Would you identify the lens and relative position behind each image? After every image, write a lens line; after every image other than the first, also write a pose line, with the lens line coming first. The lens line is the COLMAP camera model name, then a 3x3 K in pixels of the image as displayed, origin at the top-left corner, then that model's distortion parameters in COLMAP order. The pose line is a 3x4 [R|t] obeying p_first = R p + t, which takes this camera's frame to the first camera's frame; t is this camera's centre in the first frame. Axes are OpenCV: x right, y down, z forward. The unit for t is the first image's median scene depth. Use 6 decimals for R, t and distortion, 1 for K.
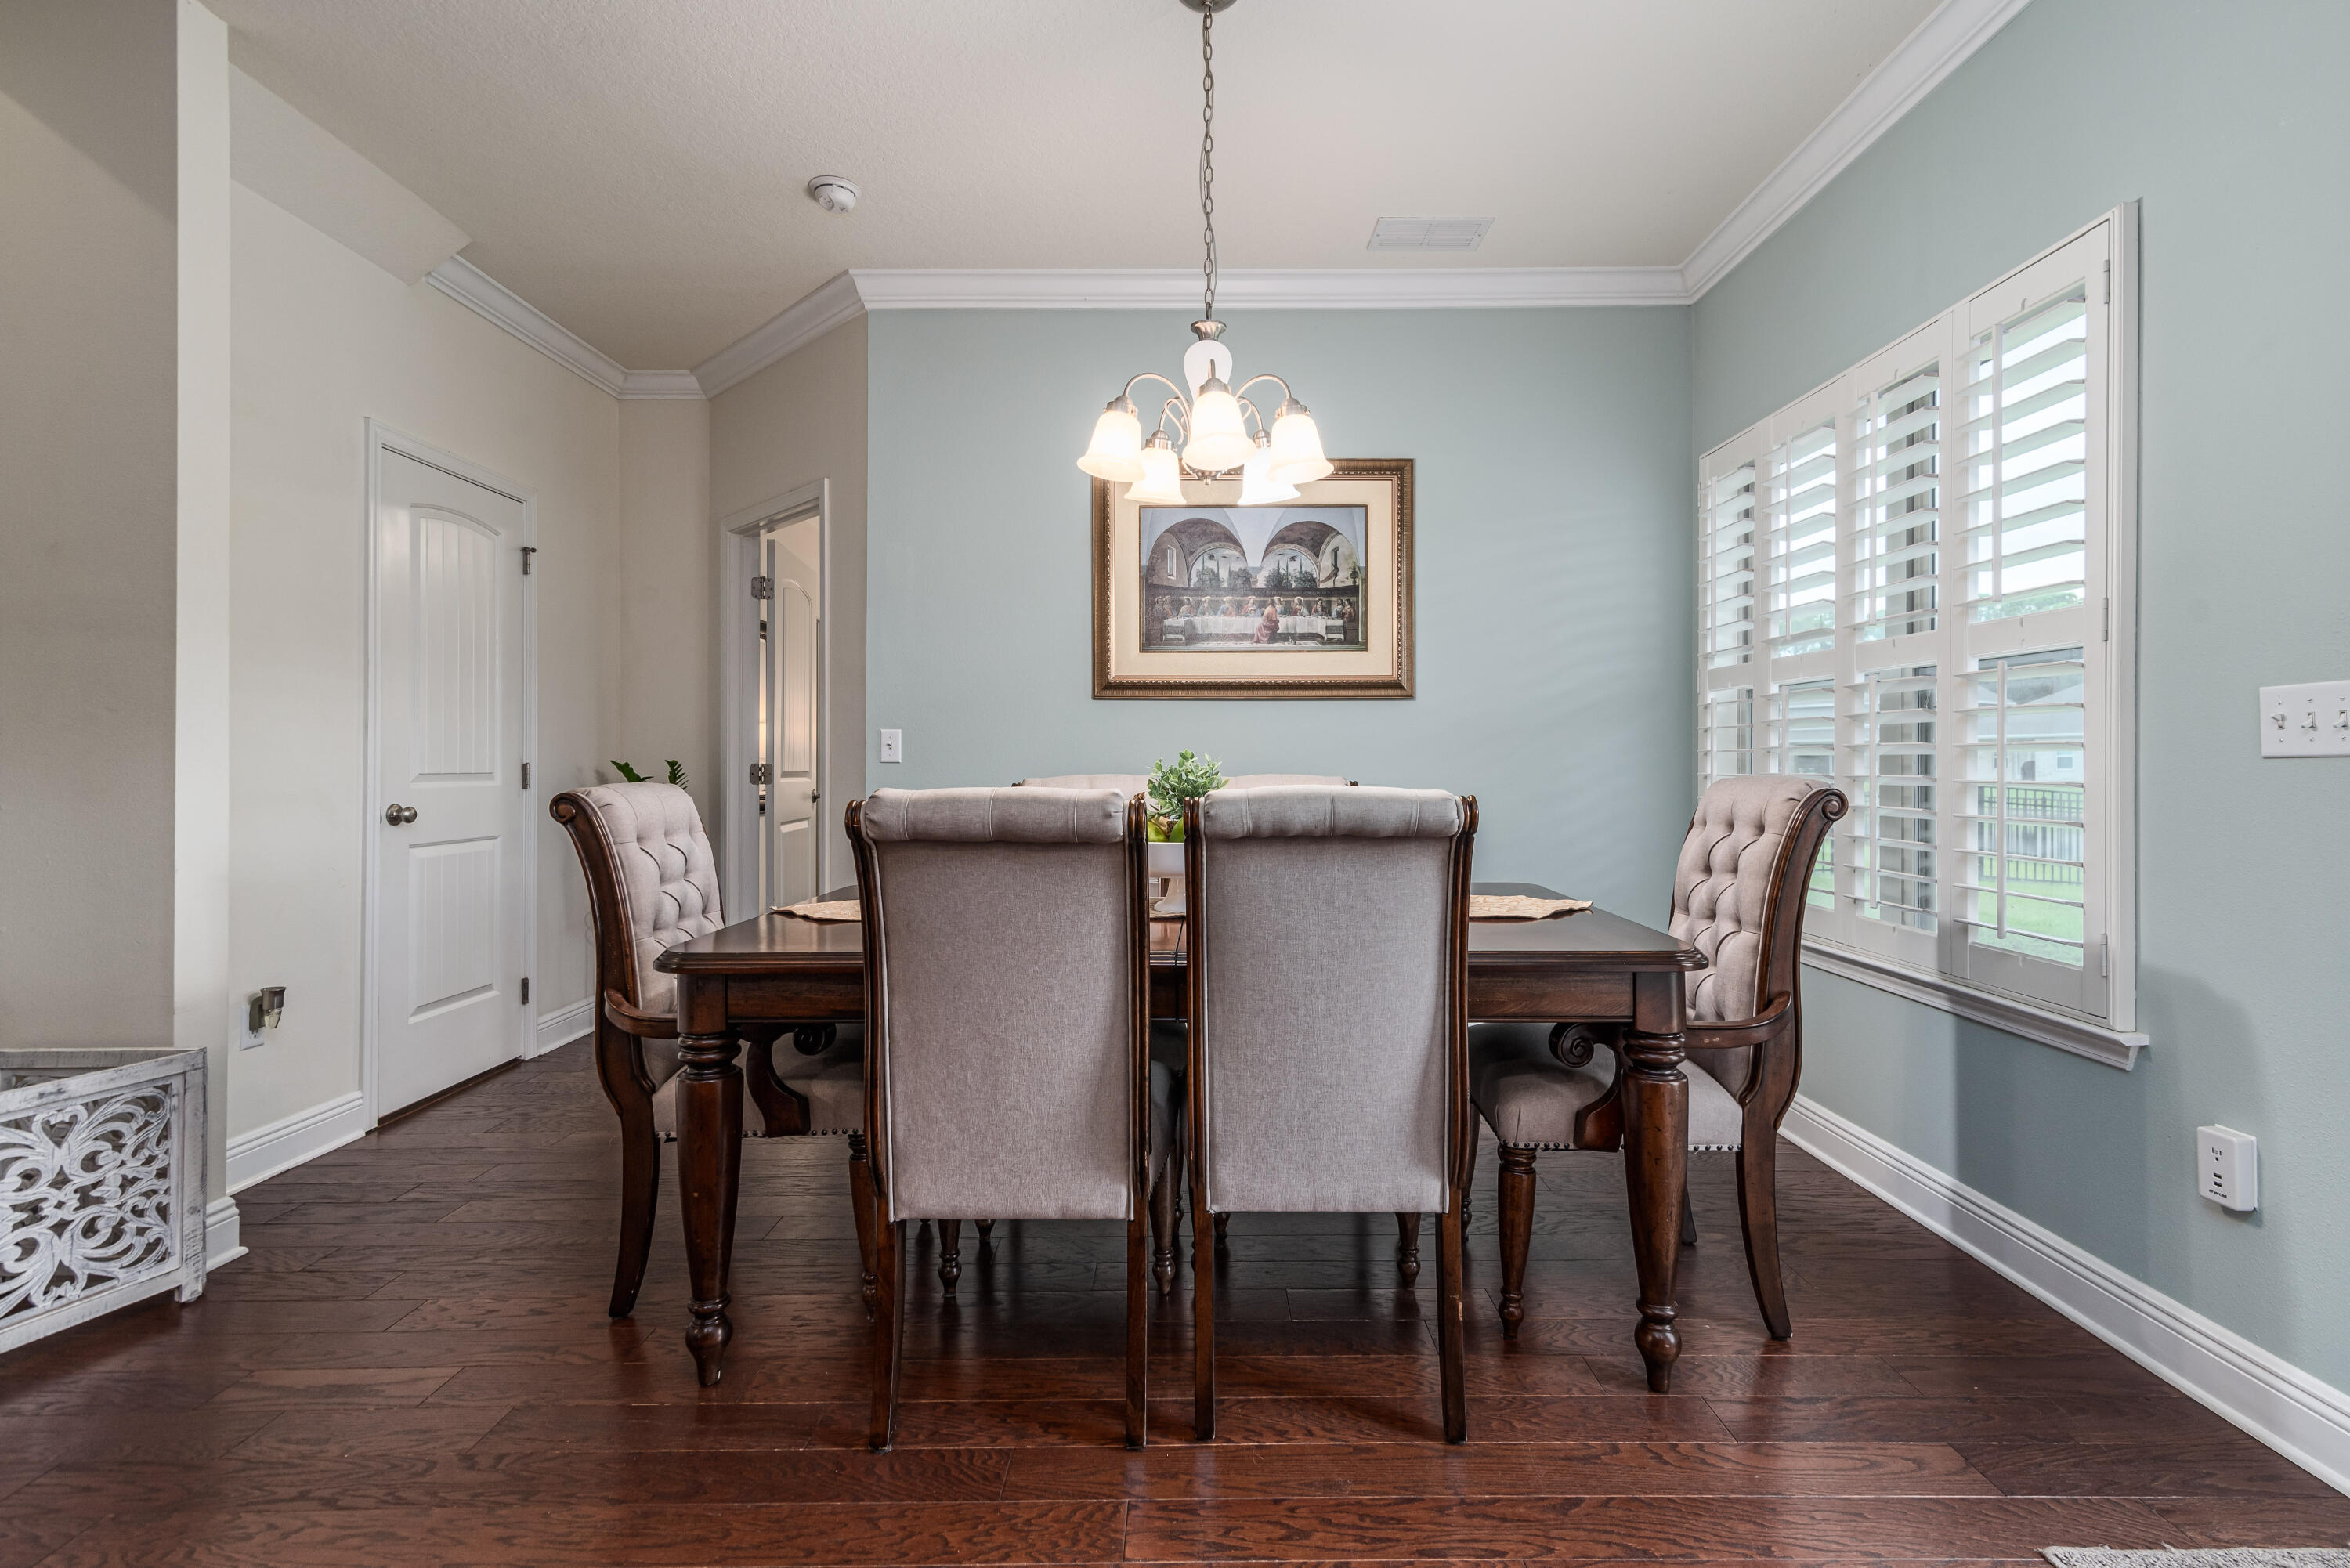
lens RADIAL K [[1078.9, 0, 1197.7], [0, 1078.9, 763.8], [0, 0, 1]] dist [0.016256, -0.002503]
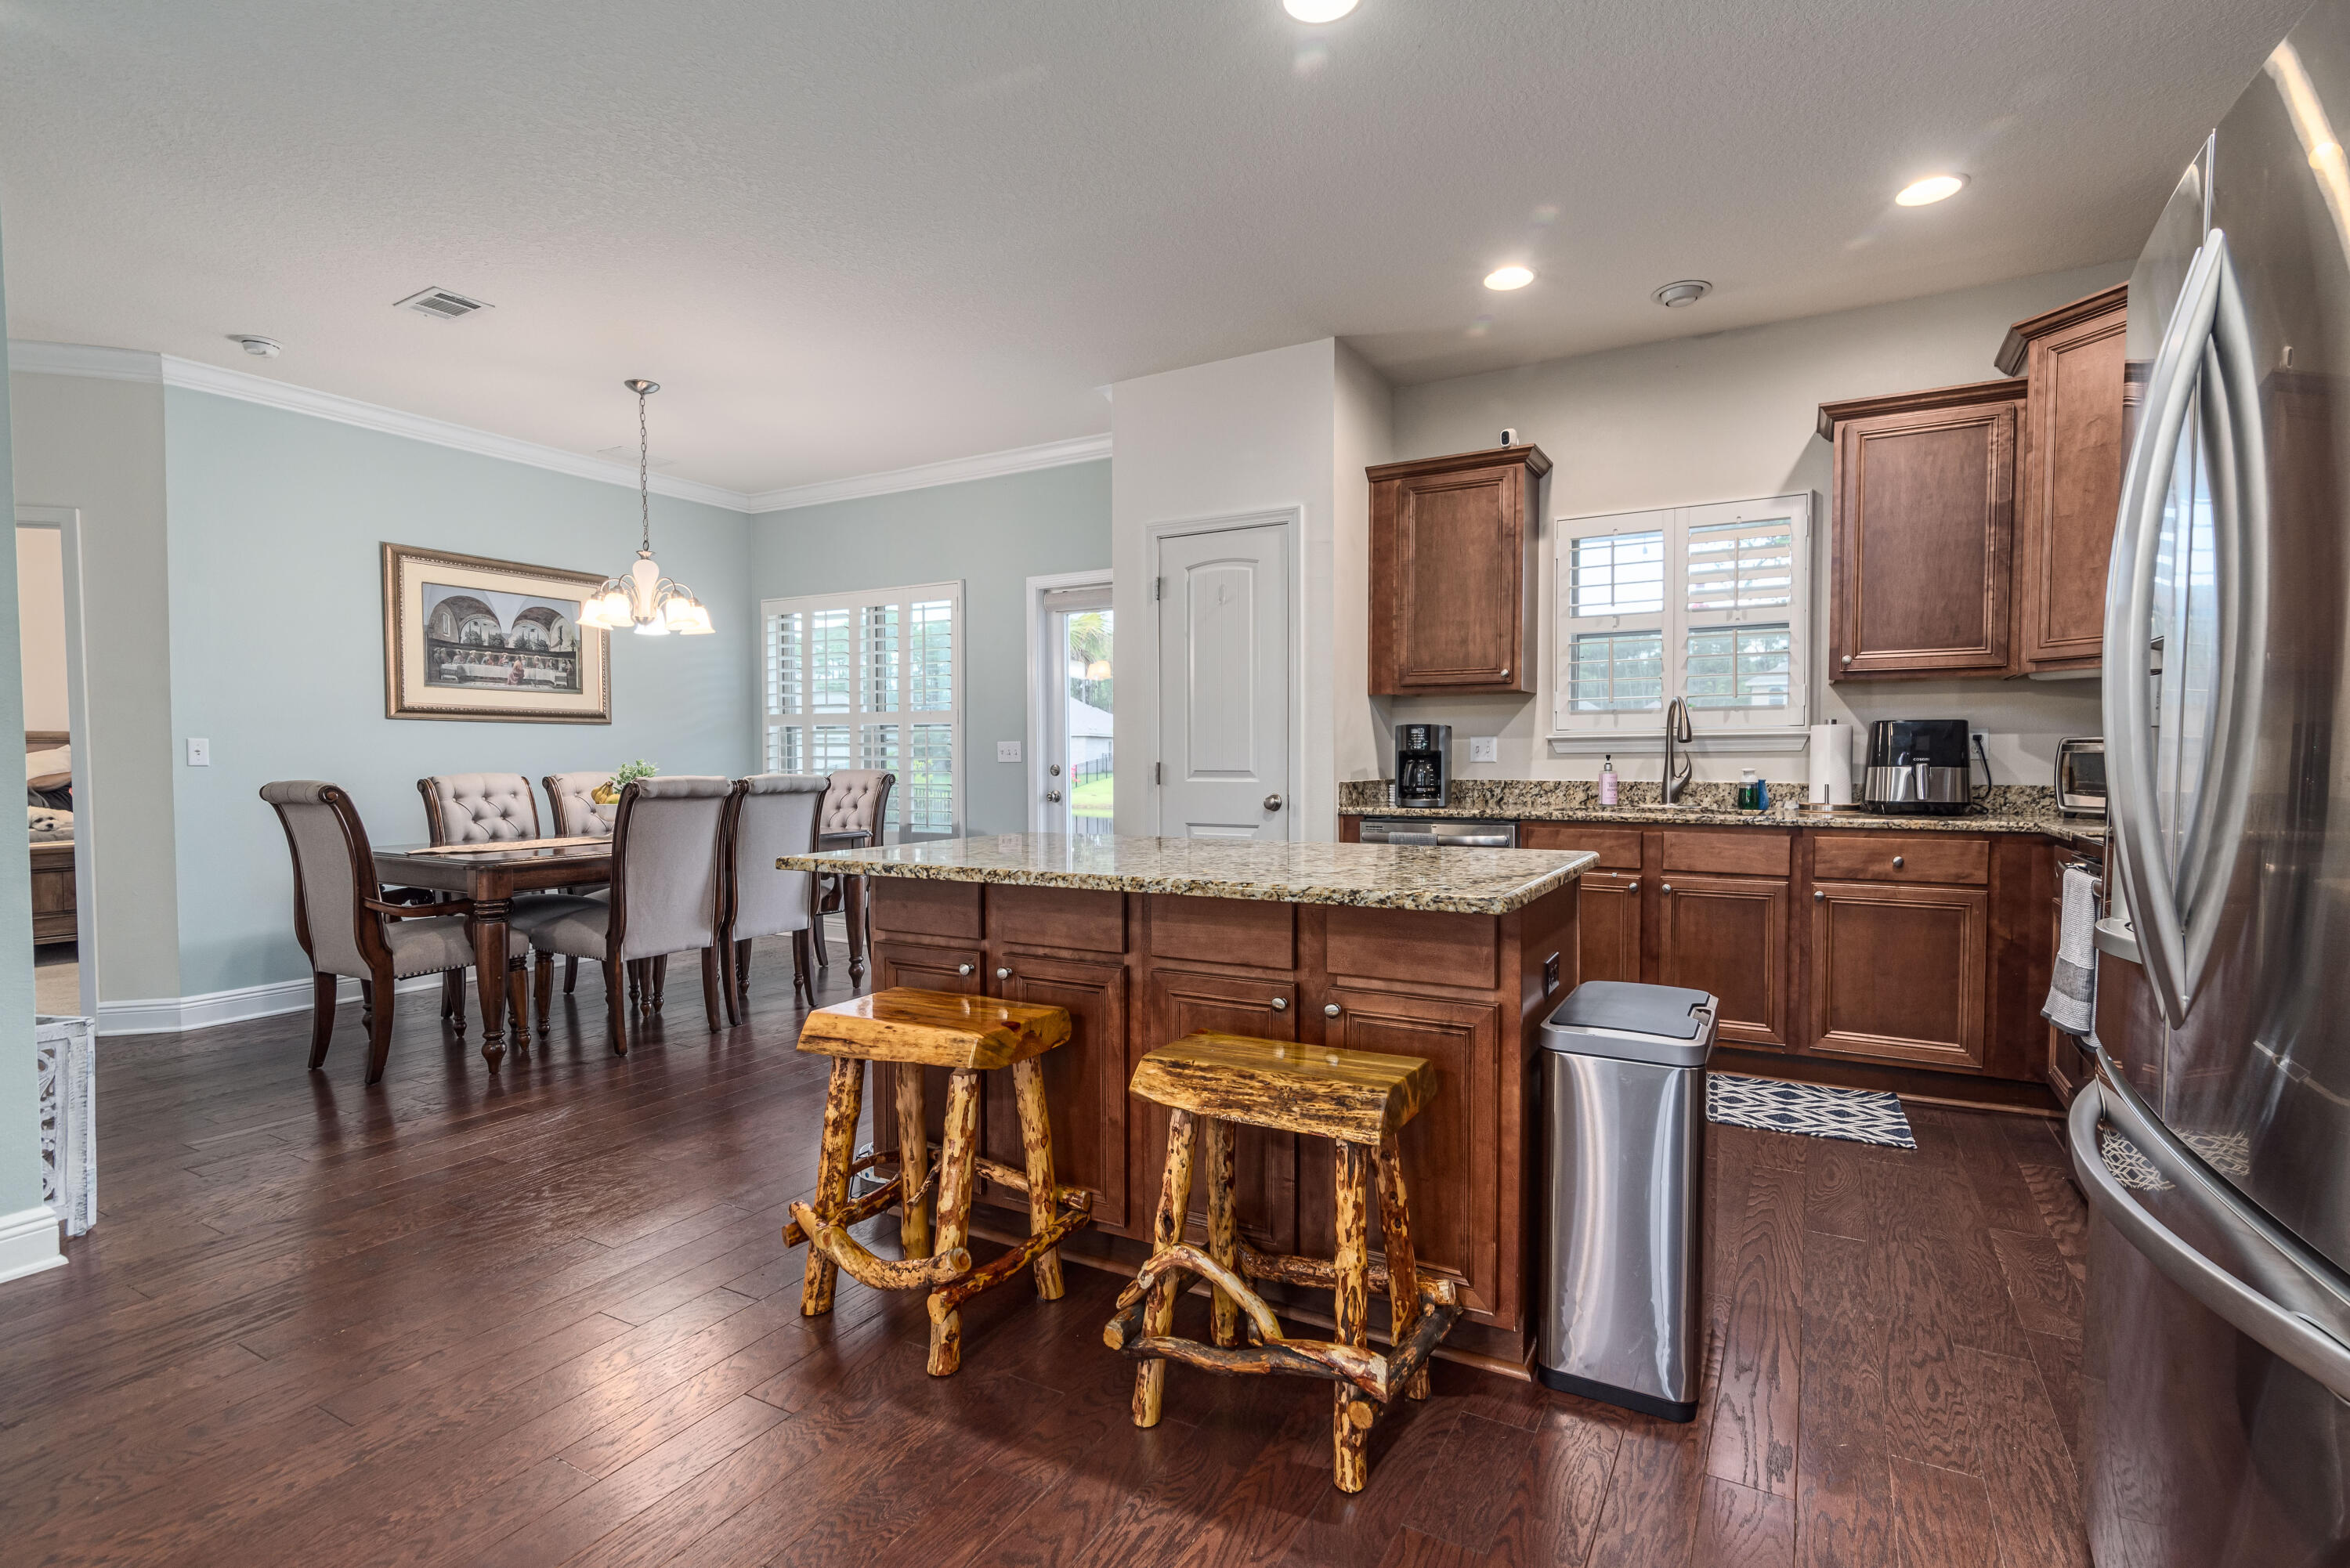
lens RADIAL K [[1100.8, 0, 1193.1], [0, 1100.8, 797.0], [0, 0, 1]] dist [0.007392, -0.002259]
pose [[0.494006, -0.029342, 0.868963, -0.816020], [0.001100, 0.999451, 0.033123, -0.005738], [-0.869458, -0.015408, 0.493767, -0.586730]]
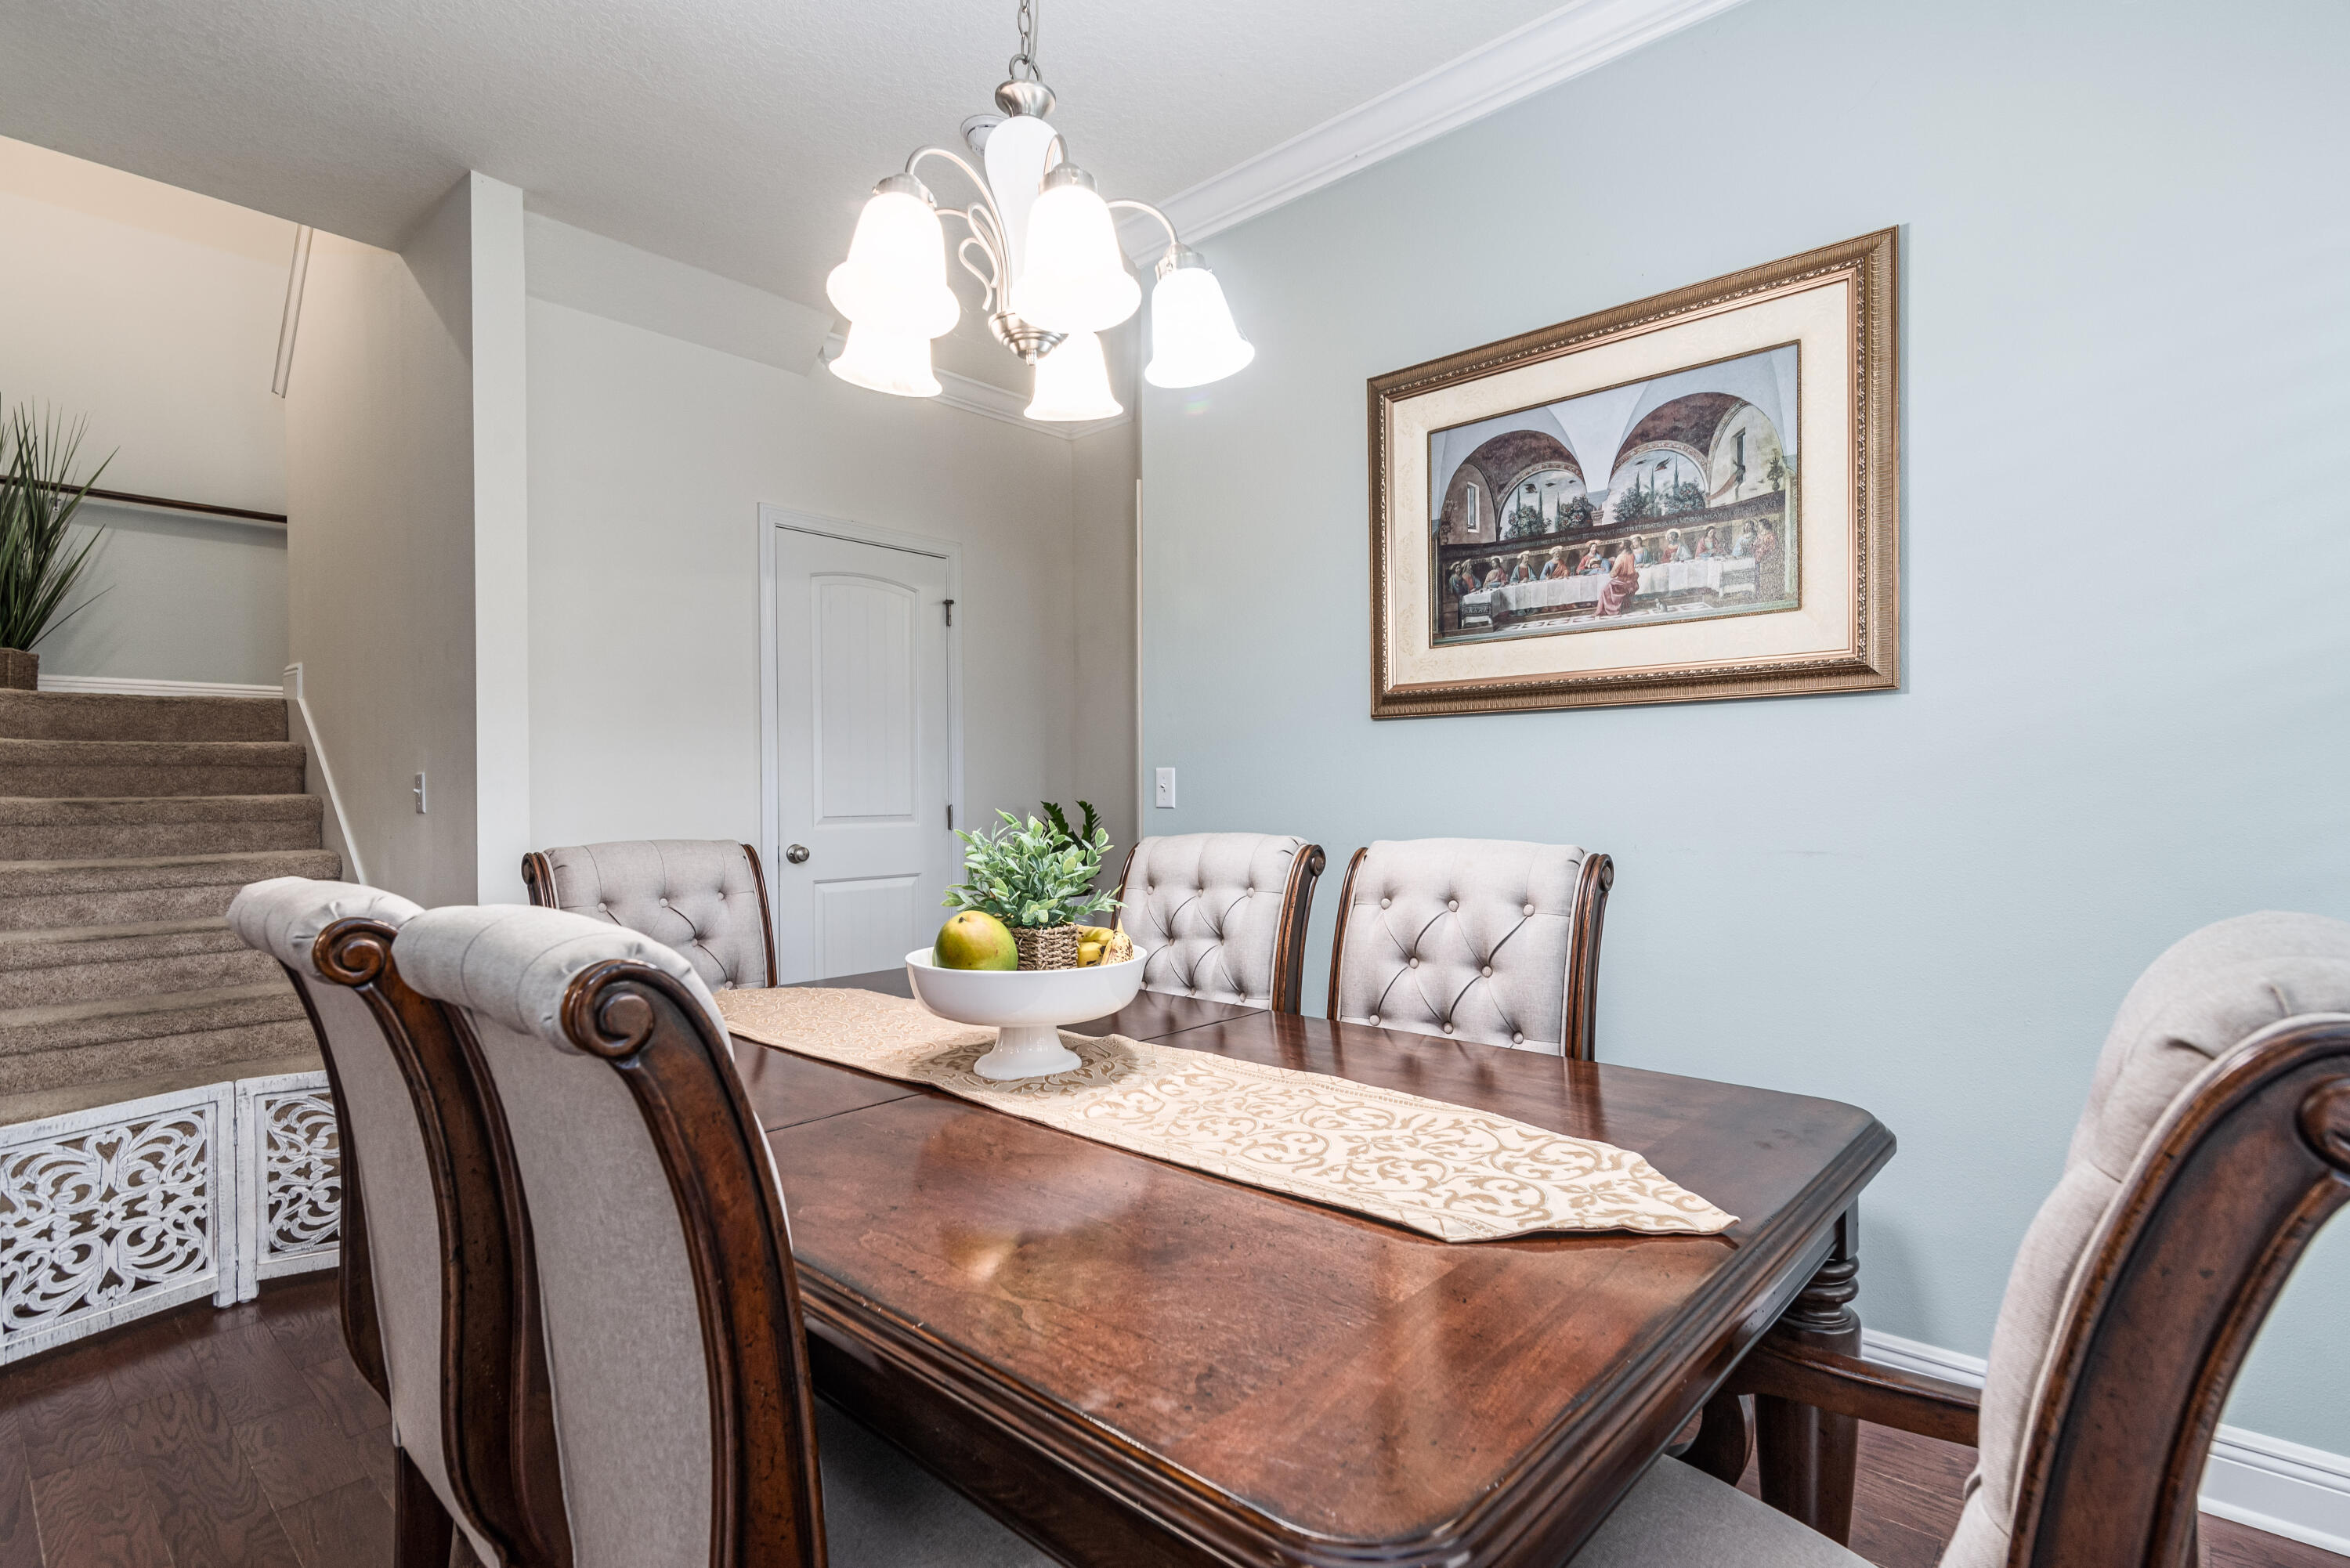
lens RADIAL K [[1100.8, 0, 1219.3], [0, 1100.8, 786.8], [0, 0, 1]] dist [0.007392, -0.002259]
pose [[0.762532, -0.007333, -0.646909, 0.293238], [0.011180, 0.999936, 0.001843, -0.018983], [0.646854, -0.008638, 0.762565, 0.386653]]
